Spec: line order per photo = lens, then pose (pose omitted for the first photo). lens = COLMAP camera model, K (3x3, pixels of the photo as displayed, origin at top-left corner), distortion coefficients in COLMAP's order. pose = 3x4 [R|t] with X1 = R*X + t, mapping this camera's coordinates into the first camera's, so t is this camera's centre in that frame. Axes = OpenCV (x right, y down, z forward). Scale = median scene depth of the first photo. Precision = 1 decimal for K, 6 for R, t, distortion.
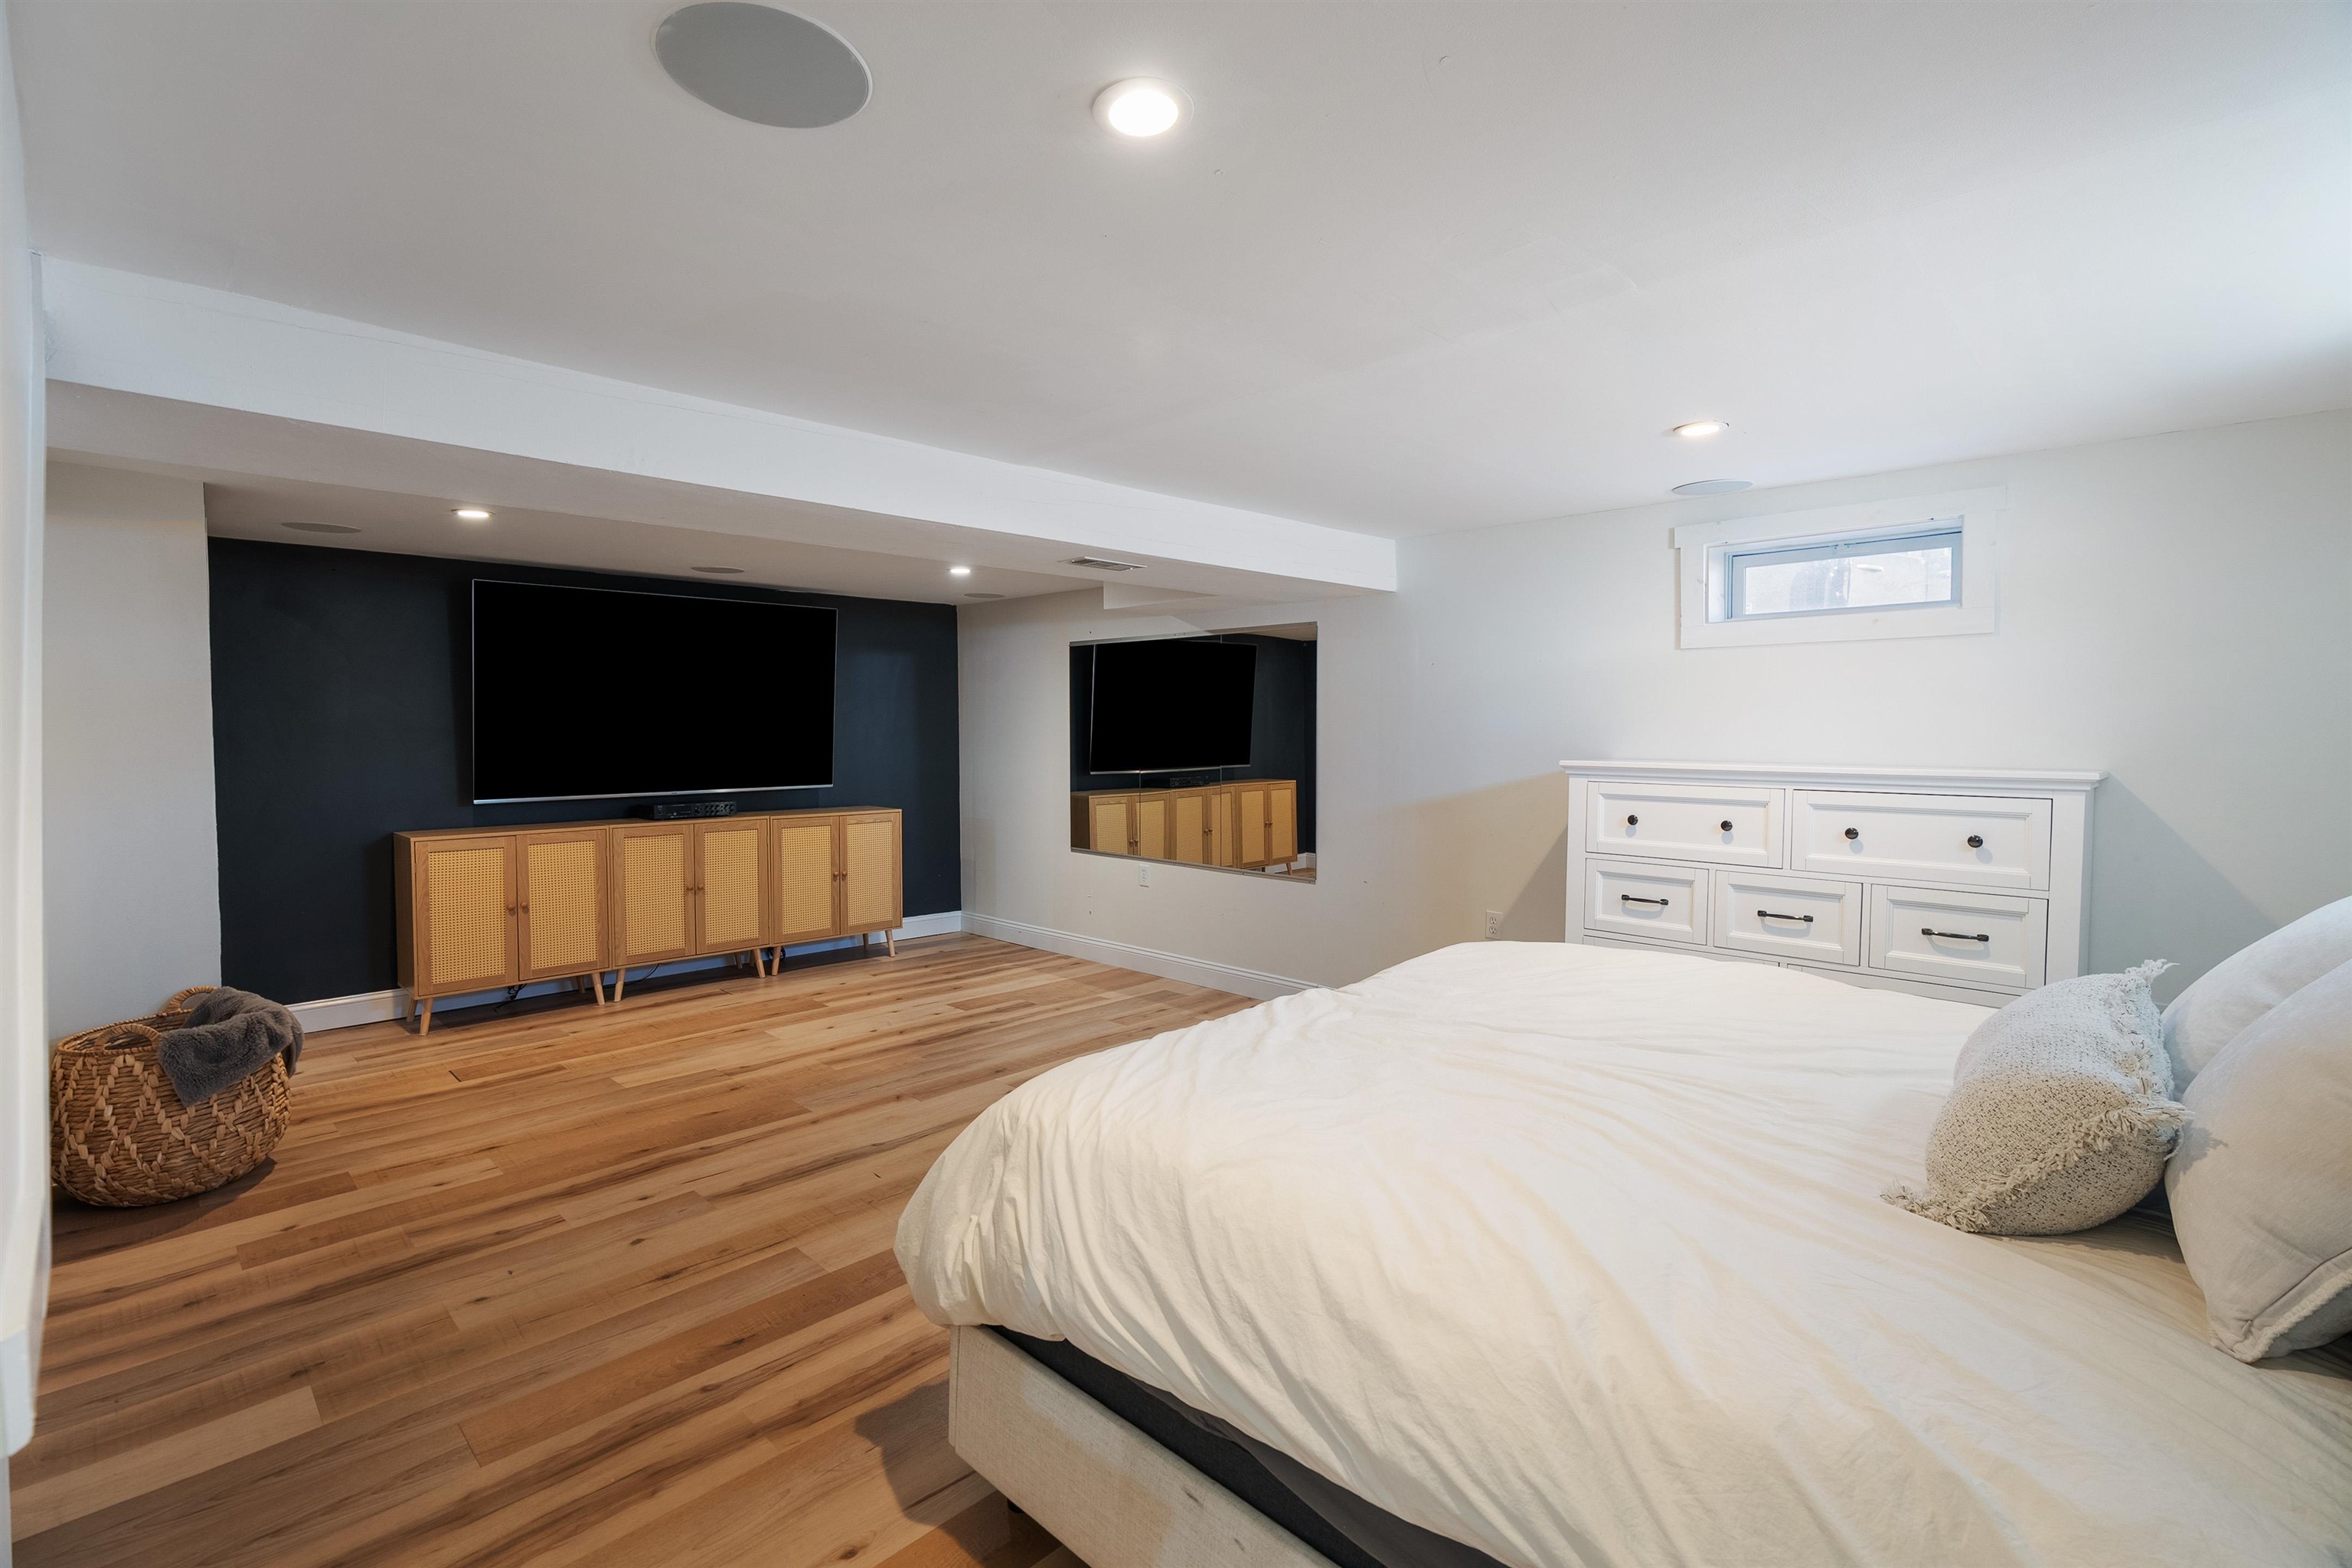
lens RADIAL K [[1089.6, 0, 1173.6], [0, 1089.6, 774.9], [0, 0, 1]] dist [0.015797, -0.000842]
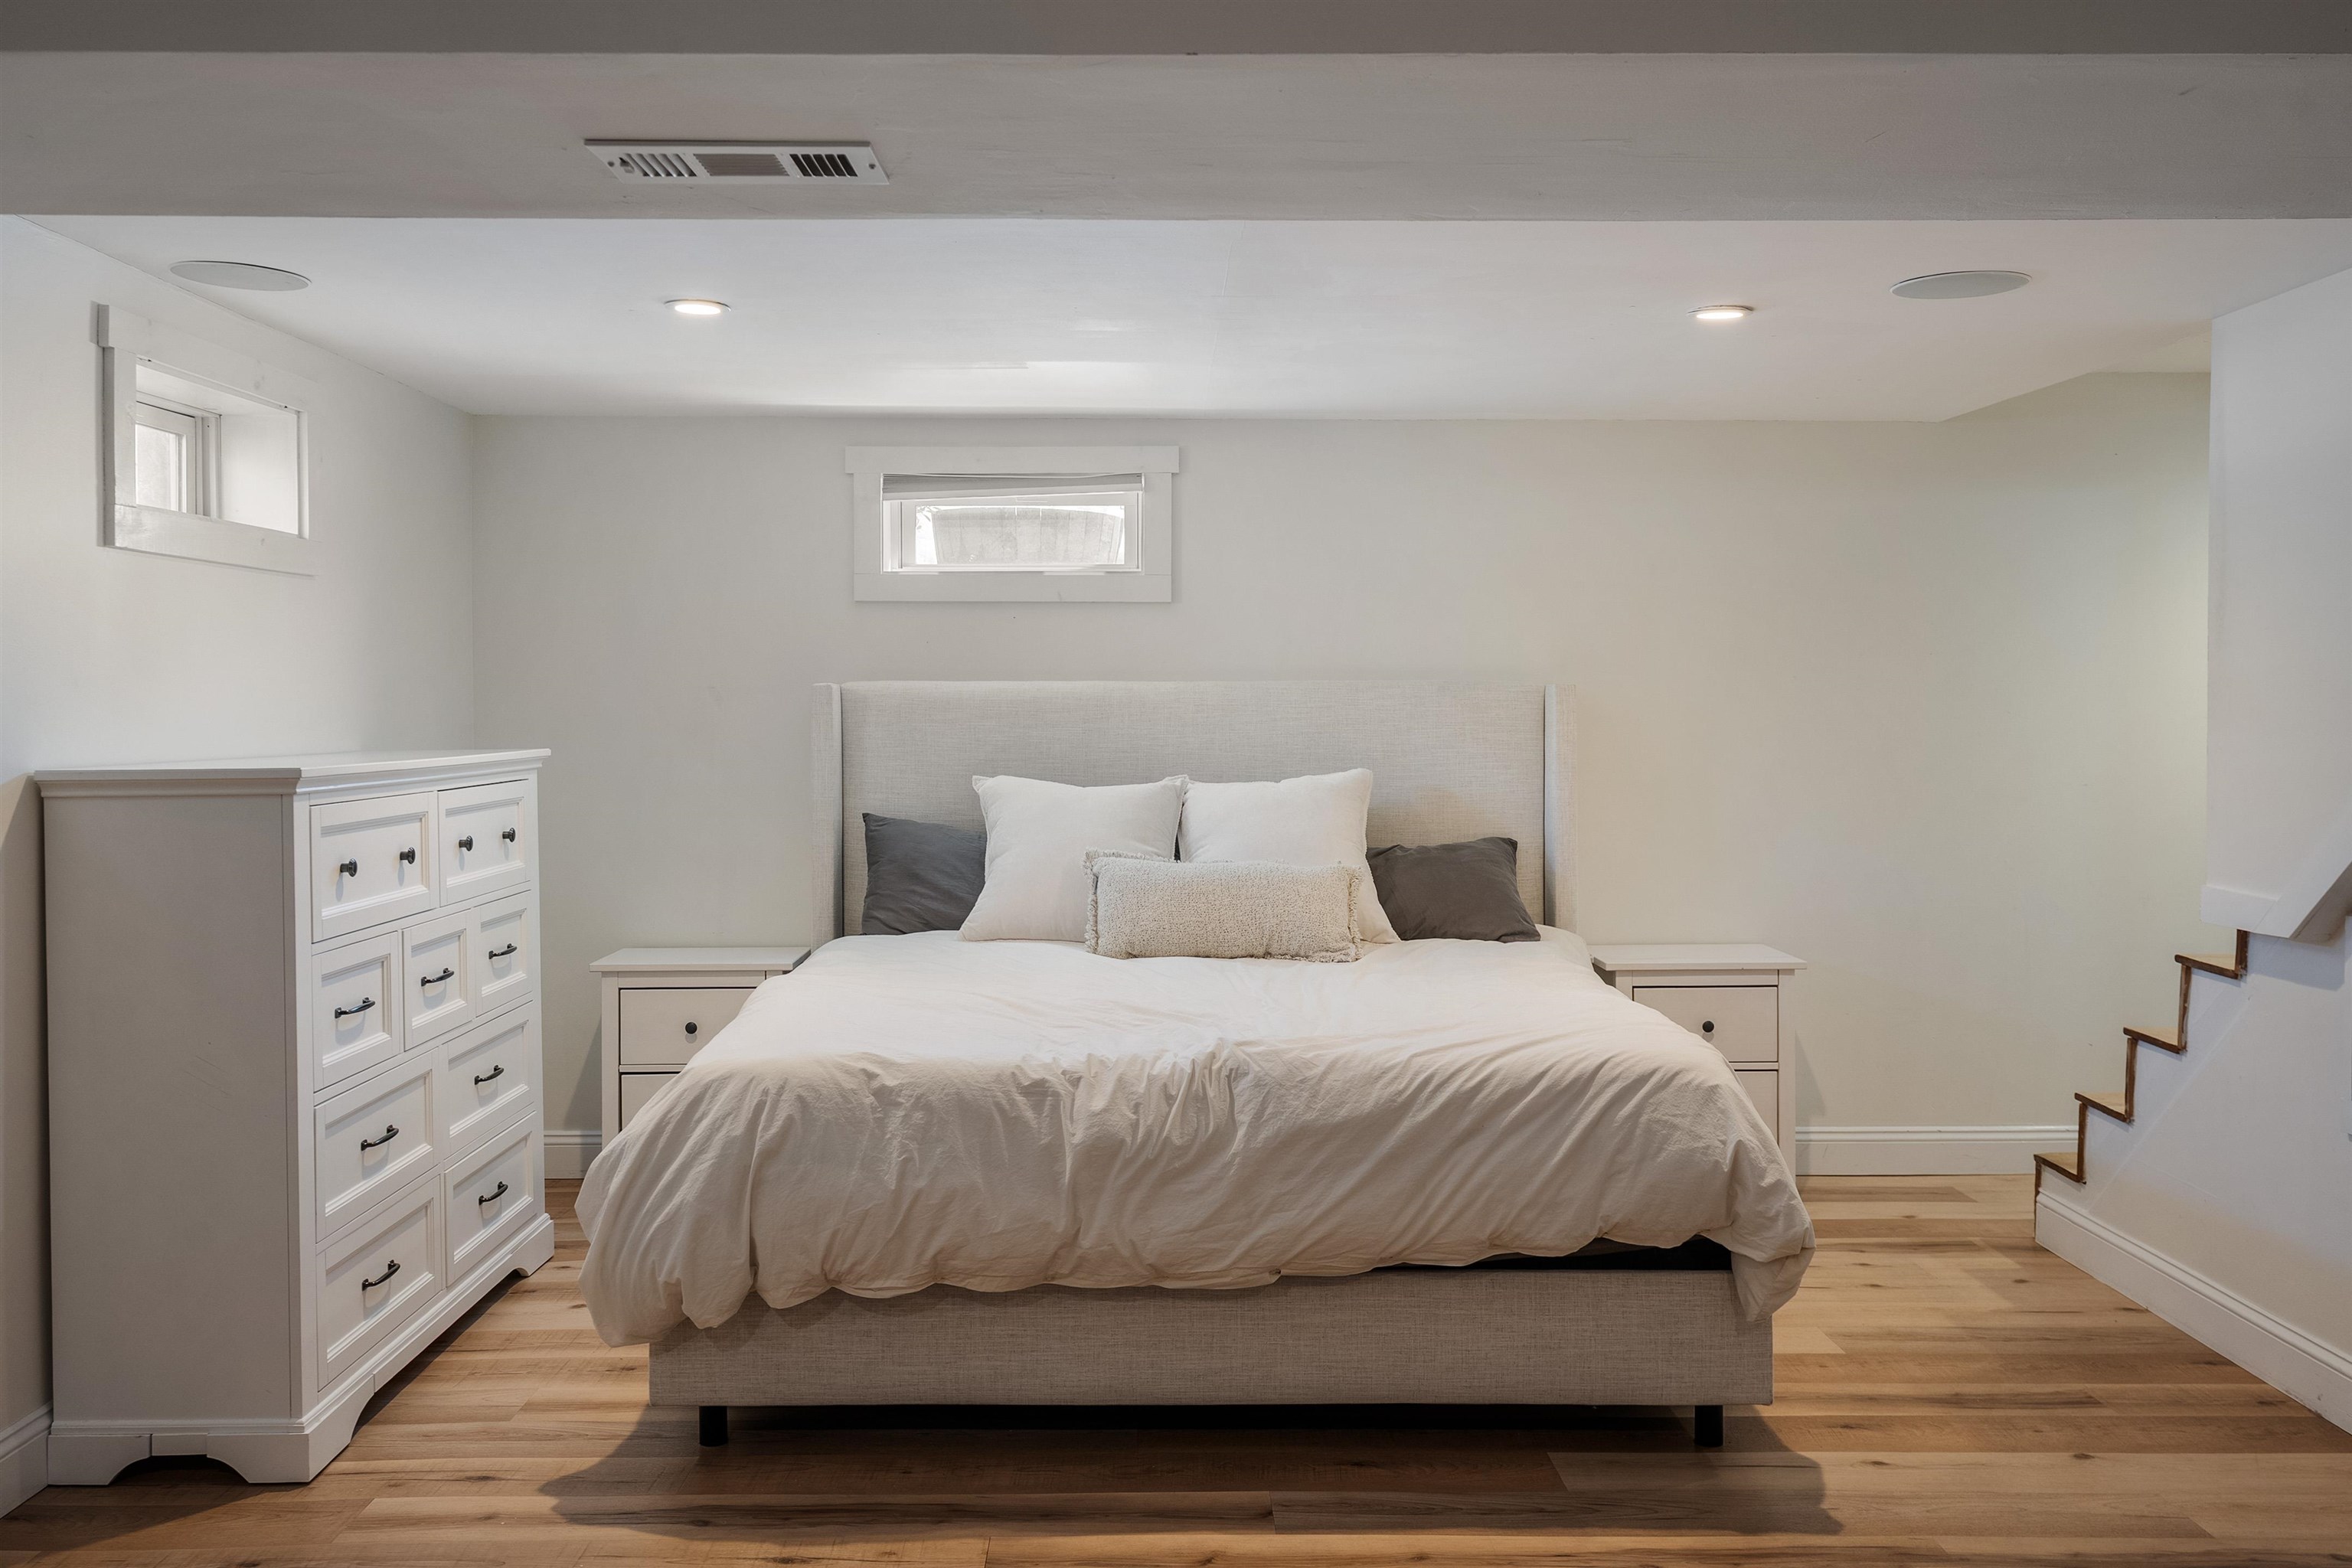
lens RADIAL K [[1969.3, 0, 1174.8], [0, 1969.3, 779.0], [0, 0, 1]] dist [0.002345, -0.000169]
pose [[-0.713114, -0.024748, 0.700611, -1.005968], [0.034749, 0.996901, 0.070582, -0.104296], [-0.700186, 0.074679, -0.710044, 2.477847]]
